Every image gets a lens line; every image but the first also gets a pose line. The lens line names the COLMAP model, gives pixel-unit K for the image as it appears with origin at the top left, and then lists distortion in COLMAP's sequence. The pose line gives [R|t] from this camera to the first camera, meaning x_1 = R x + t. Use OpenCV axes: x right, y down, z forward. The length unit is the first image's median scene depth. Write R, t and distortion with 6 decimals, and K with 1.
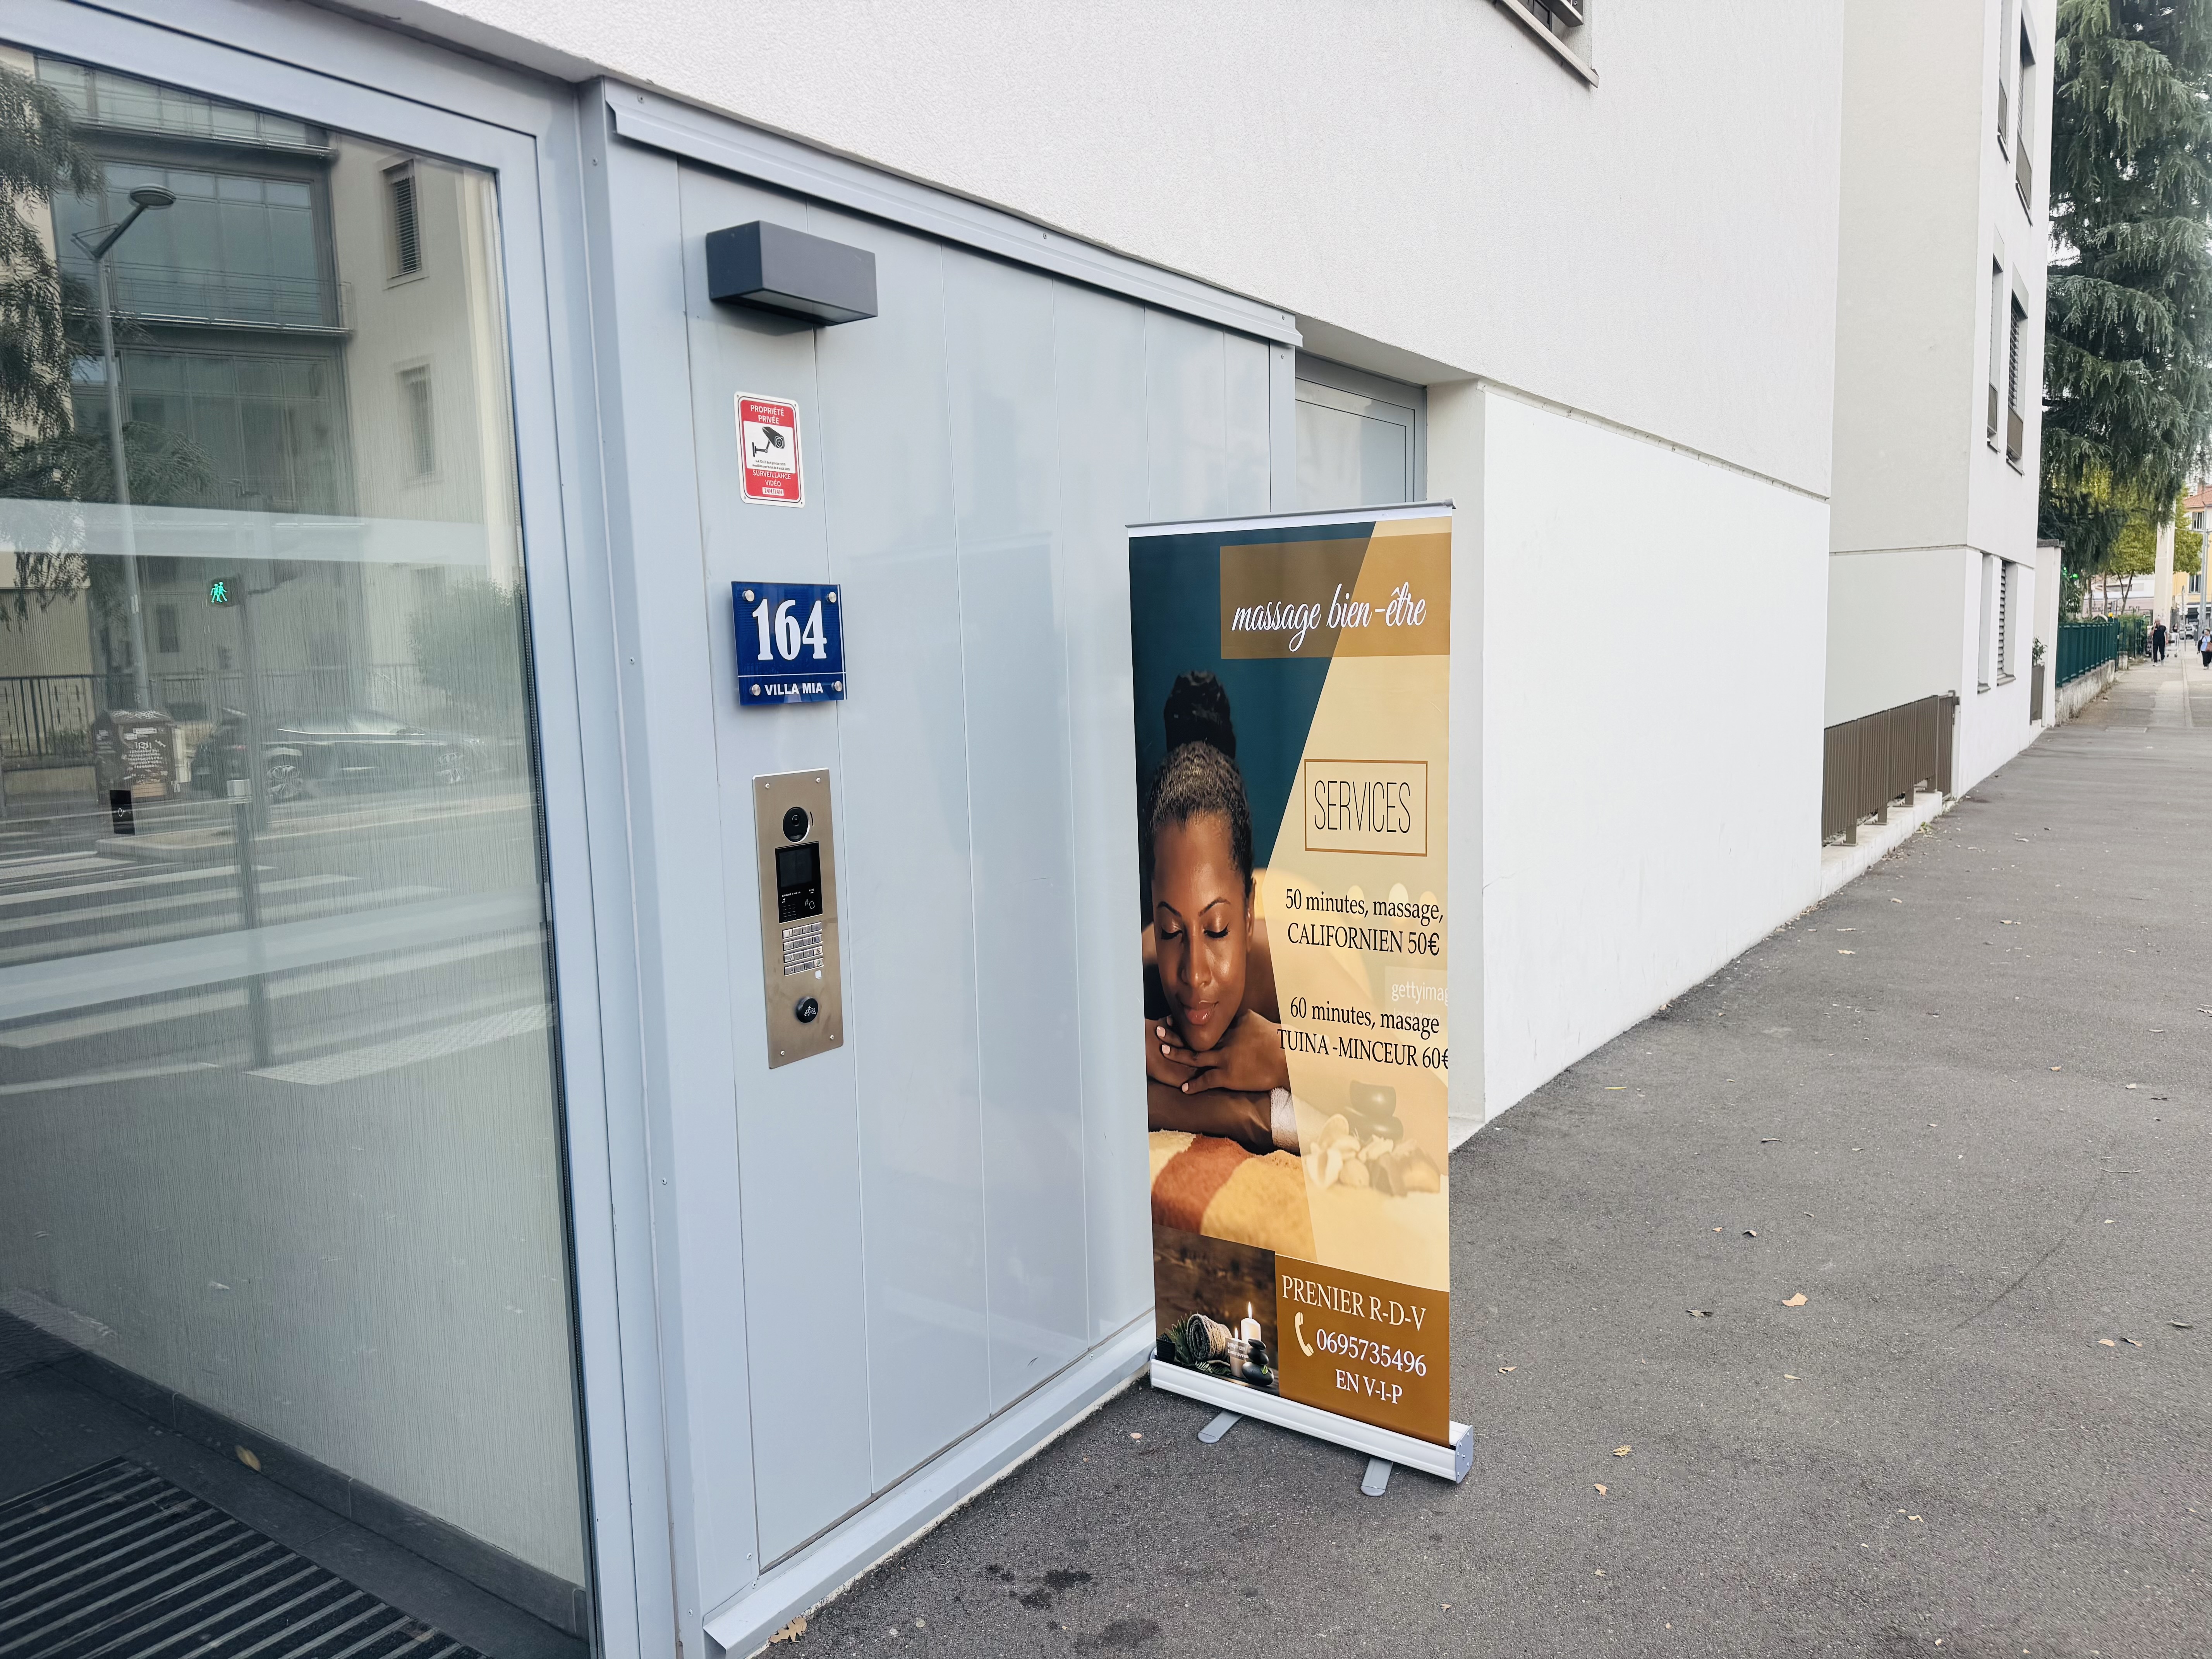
lens RADIAL K [[1525.6, 0, 1106.0], [0, 1525.6, 829.5], [0, 0, 1]] dist [-0.000482, -0.080154]
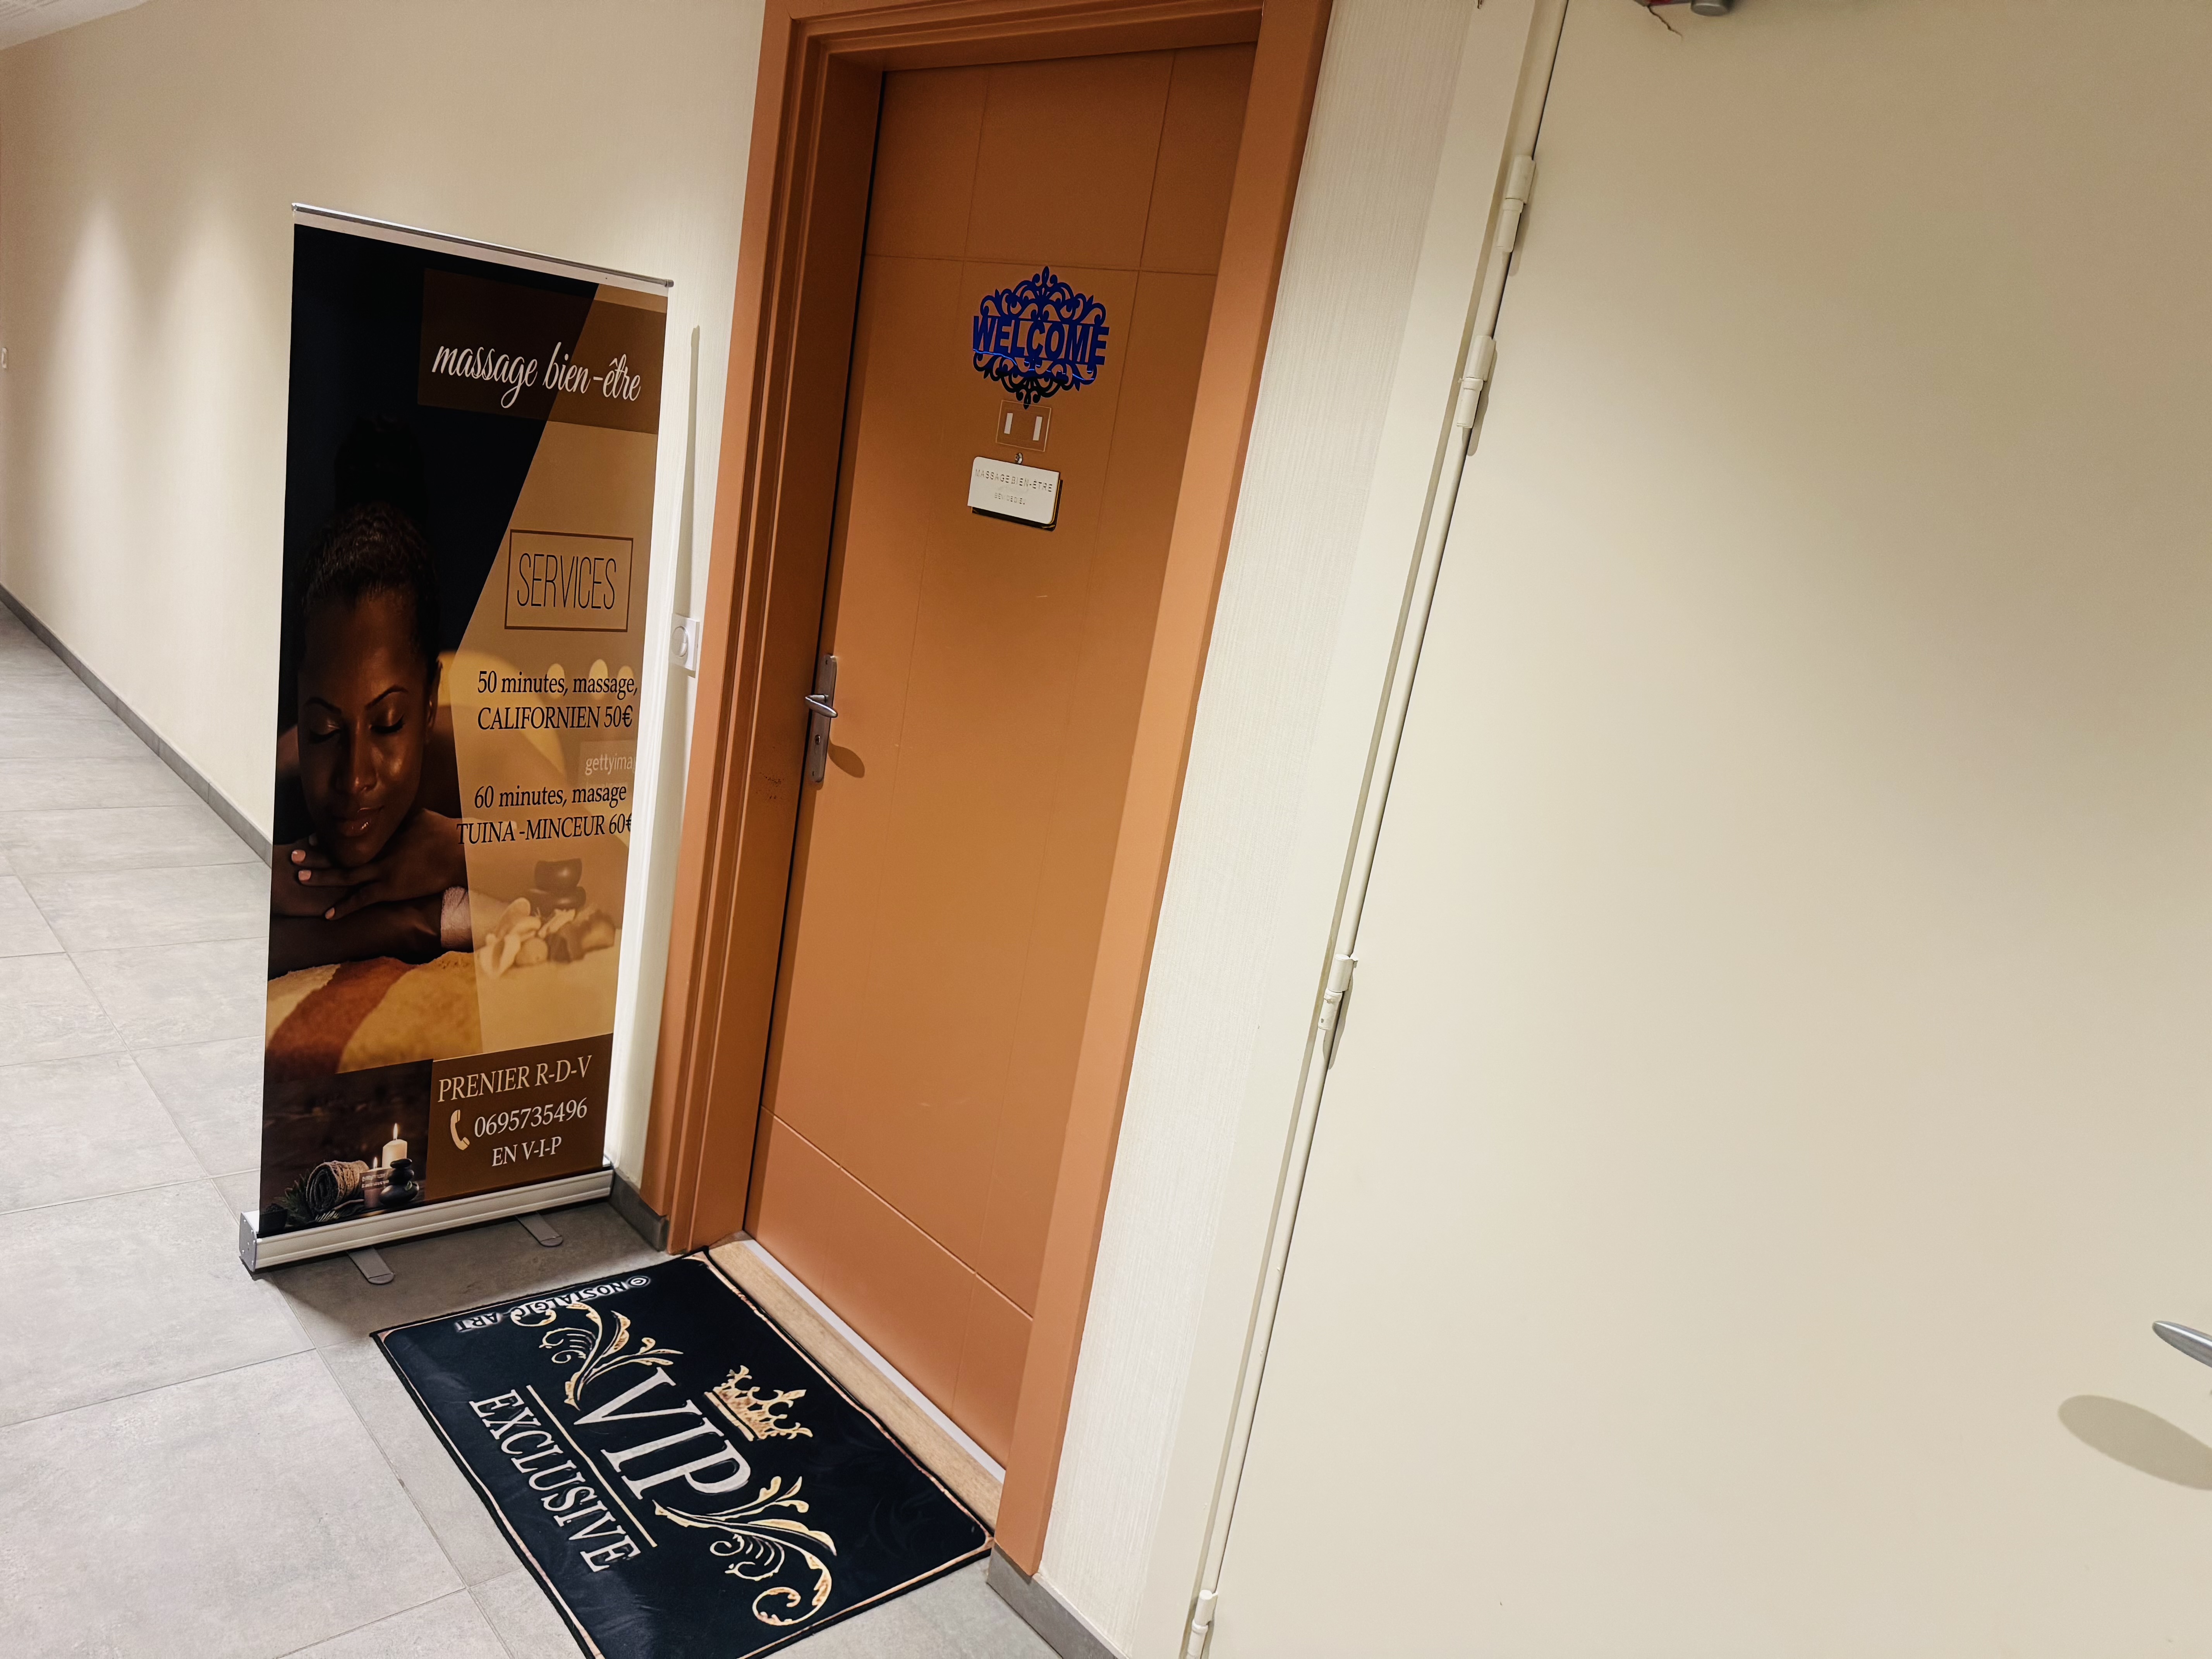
lens RADIAL K [[1525.6, 0, 1106.0], [0, 1525.6, 829.5], [0, 0, 1]] dist [-0.000482, -0.080154]
pose [[0.198059, -0.188797, 0.961836, -0.686290], [-0.061289, 0.976969, 0.204388, -0.076190], [-0.978272, -0.099431, 0.181926, 0.452352]]
